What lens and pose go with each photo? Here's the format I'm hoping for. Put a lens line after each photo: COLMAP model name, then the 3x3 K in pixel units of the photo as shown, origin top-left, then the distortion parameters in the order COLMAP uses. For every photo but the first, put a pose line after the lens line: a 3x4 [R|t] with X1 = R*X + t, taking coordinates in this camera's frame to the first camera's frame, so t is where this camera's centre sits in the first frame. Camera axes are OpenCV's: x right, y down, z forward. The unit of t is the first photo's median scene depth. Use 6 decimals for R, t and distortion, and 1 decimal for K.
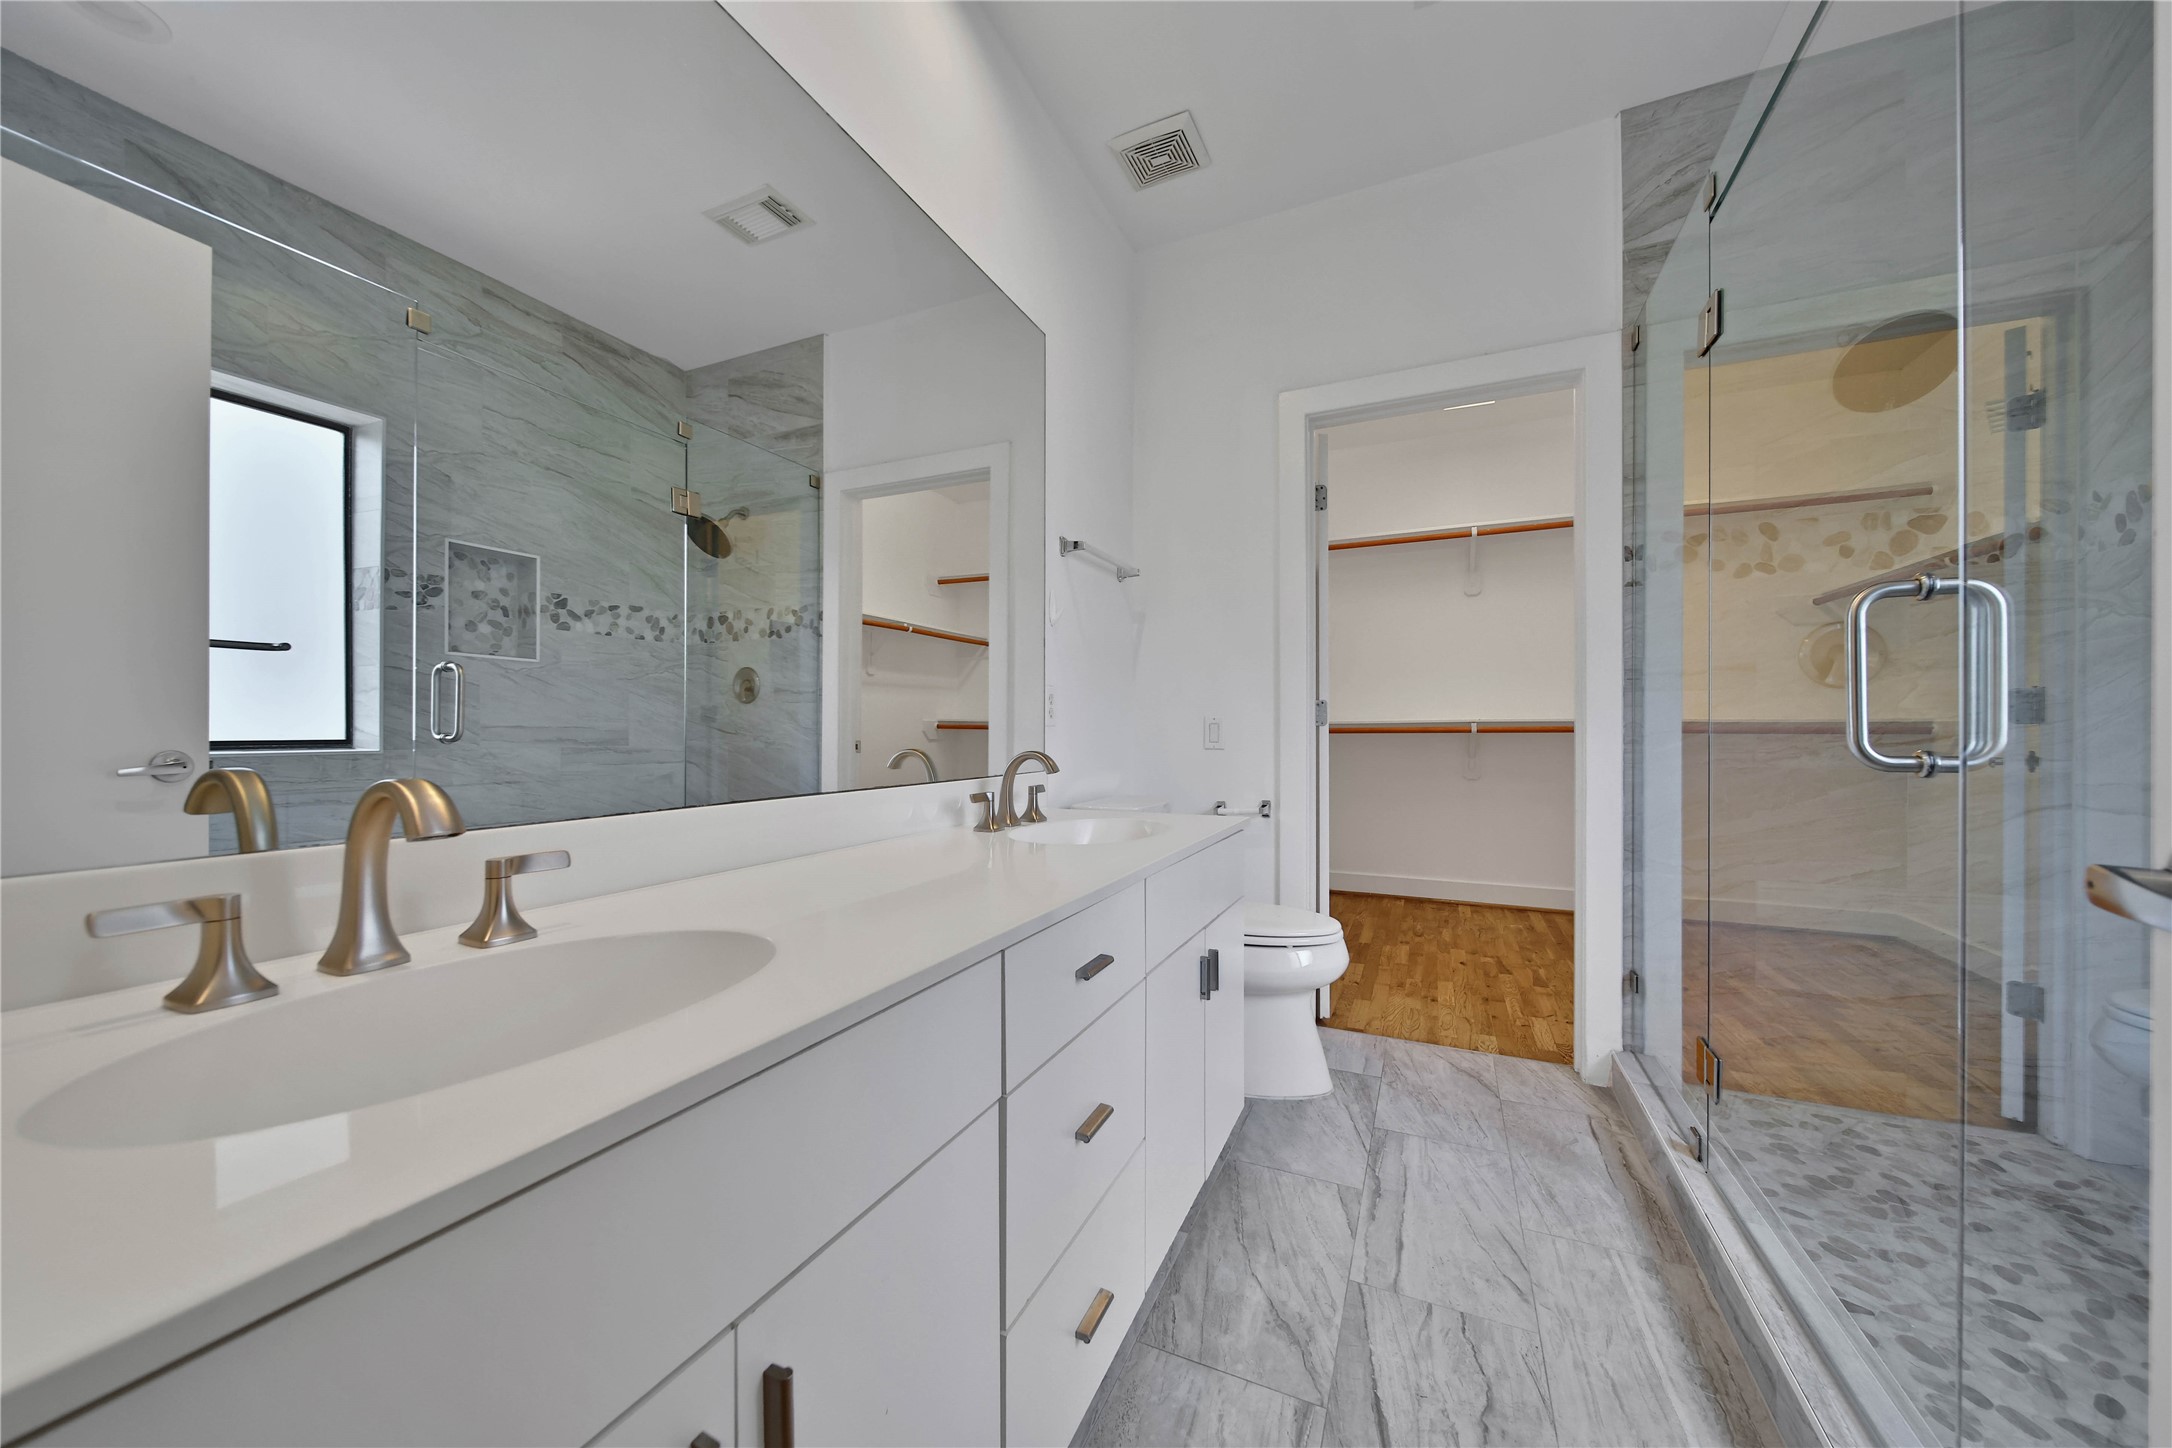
lens RADIAL K [[769.3, 0, 1082.5], [0, 769.3, 734.0], [0, 0, 1]] dist [0.000399, -0.001525]
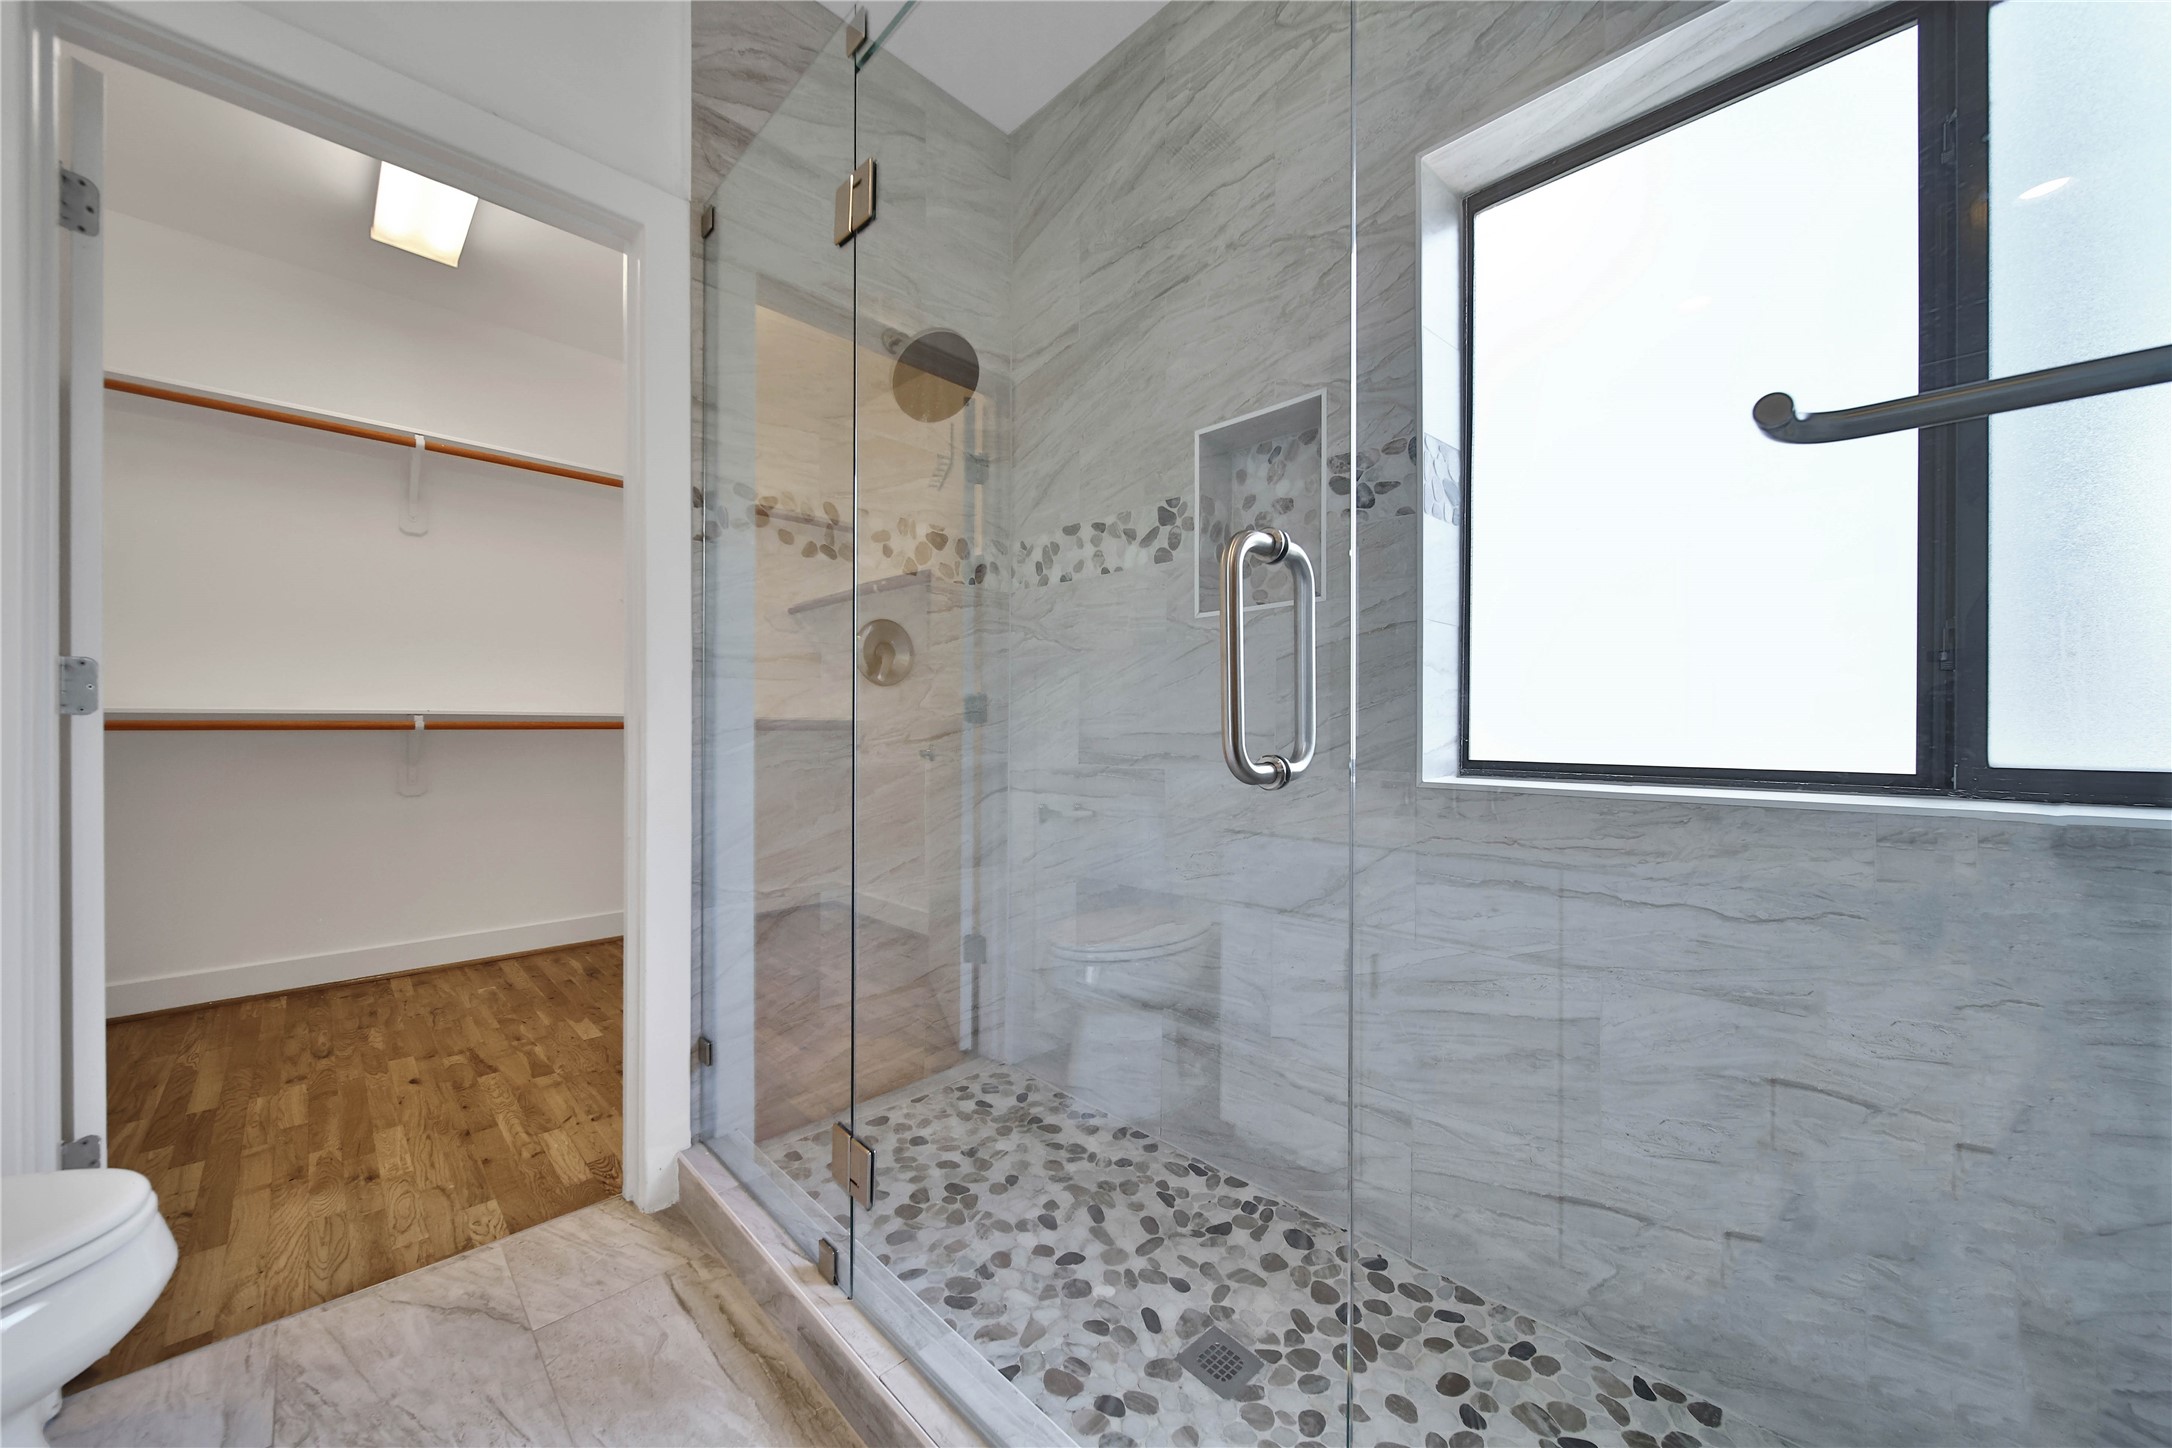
lens RADIAL K [[773.1, 0, 1082.9], [0, 773.1, 728.7], [0, 0, 1]] dist [0.001116, -0.002351]
pose [[0.349232, 0.000338, 0.937036, 0.120900], [0.001523, 0.999998, -0.000928, -0.002067], [-0.937035, 0.001751, 0.349231, 0.373270]]
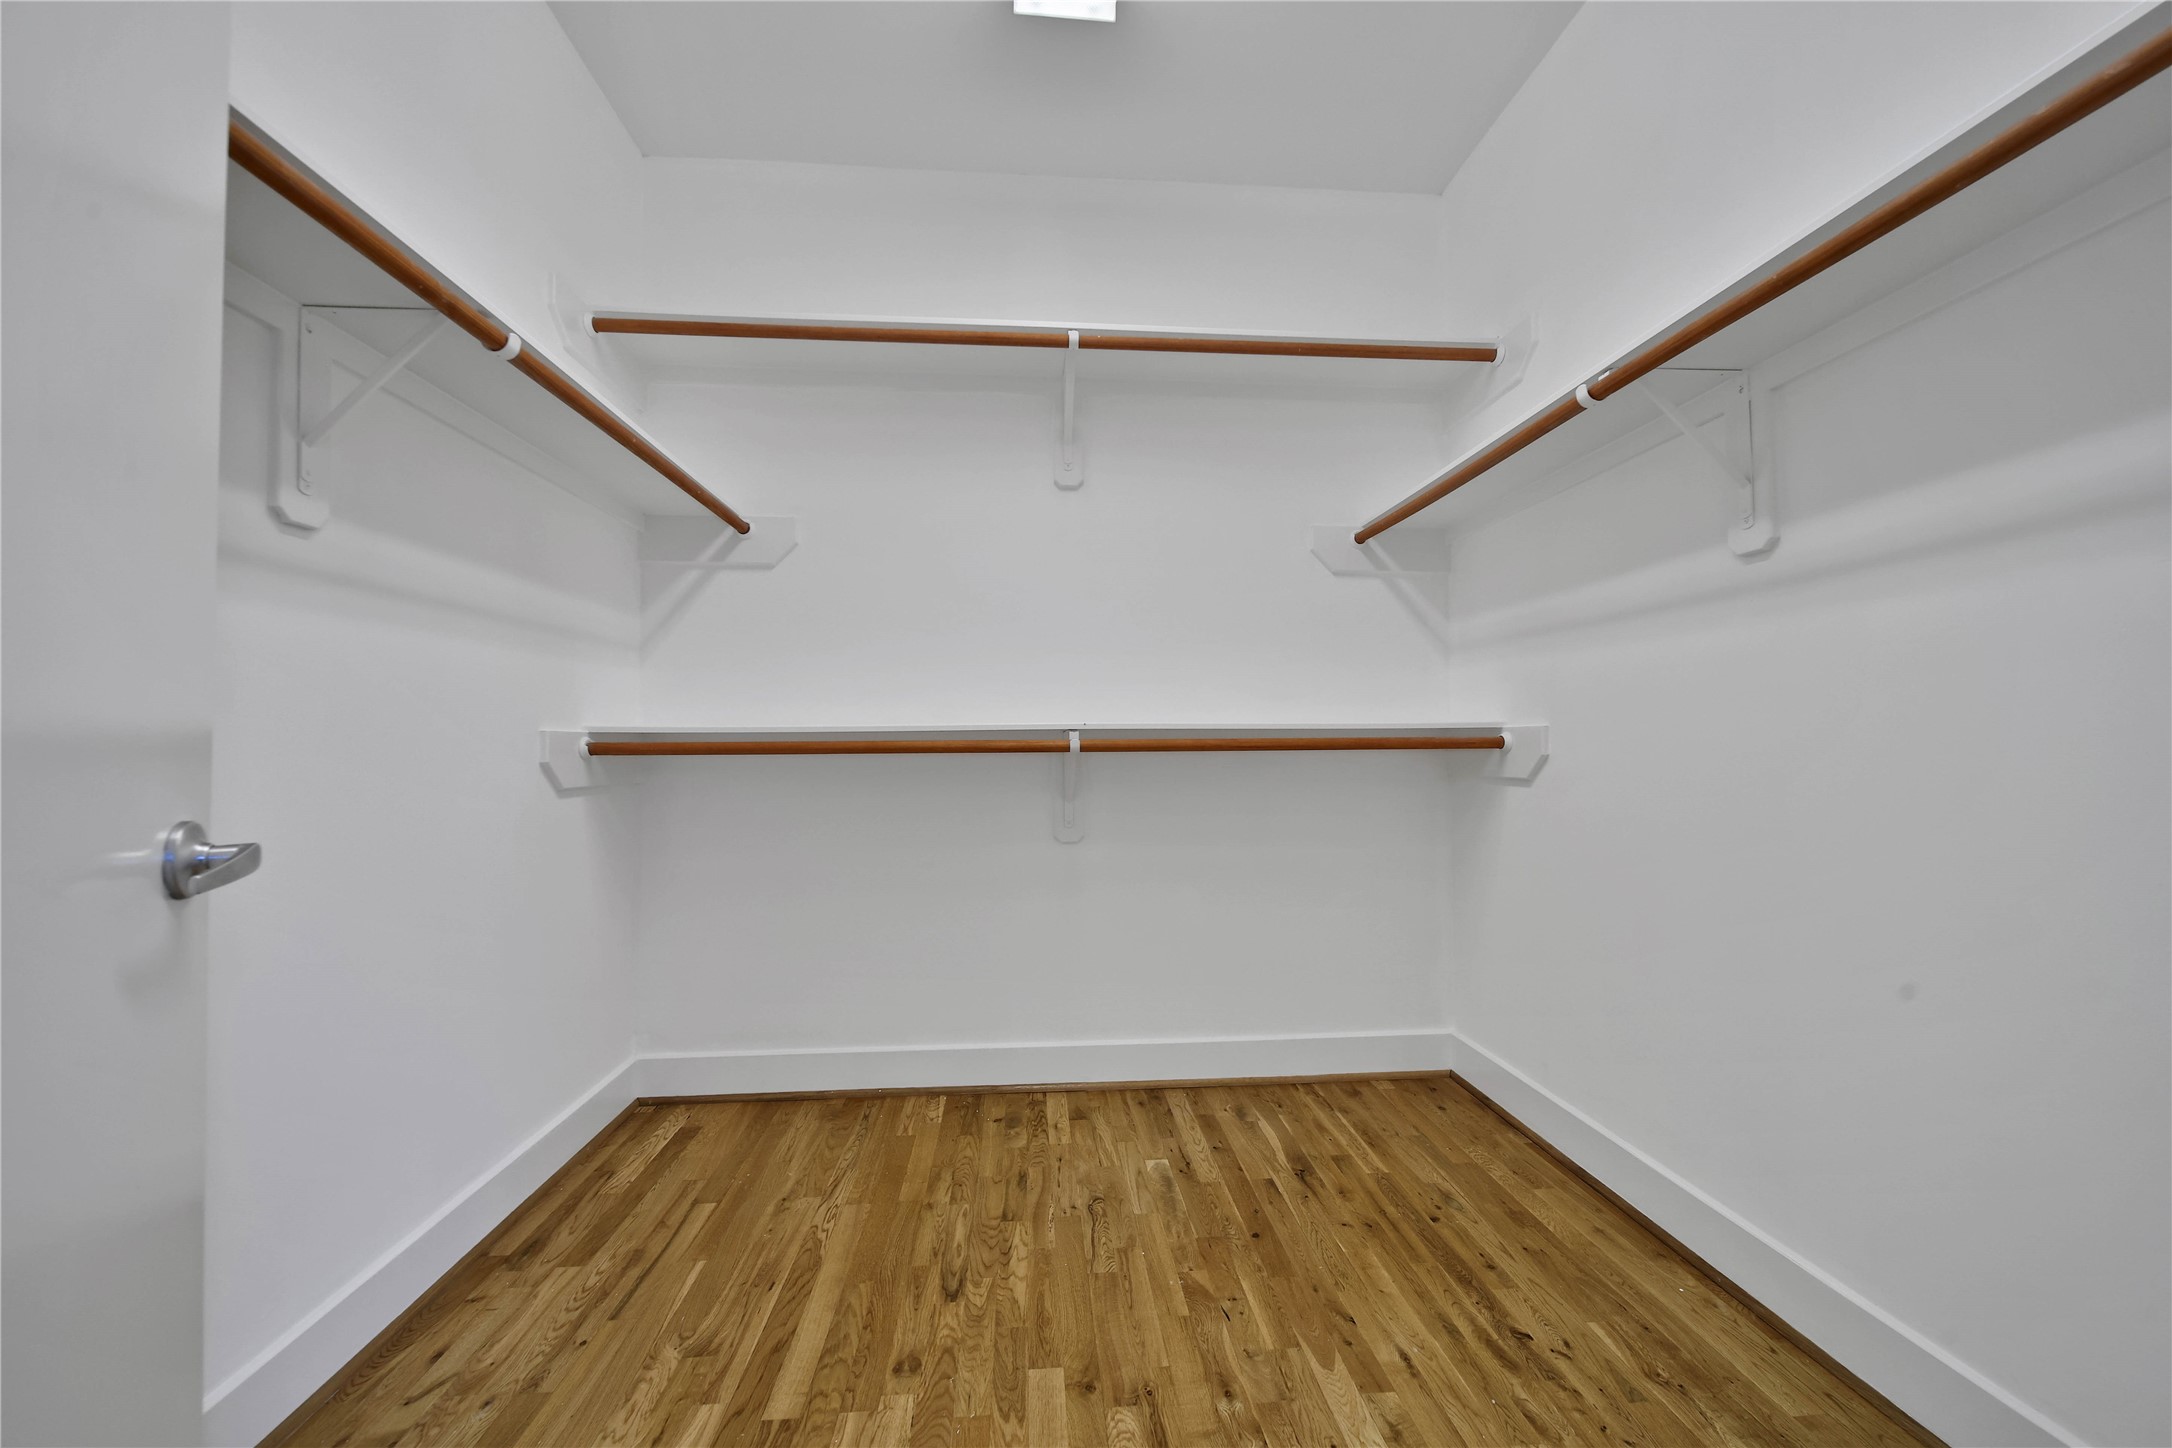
lens RADIAL K [[769.3, 0, 1082.5], [0, 769.3, 734.0], [0, 0, 1]] dist [0.000399, -0.001525]
pose [[0.876109, 0.005960, 0.482076, 0.558260], [0.004894, 0.999762, -0.021254, -0.005302], [-0.482088, 0.020980, 0.875871, 1.143083]]
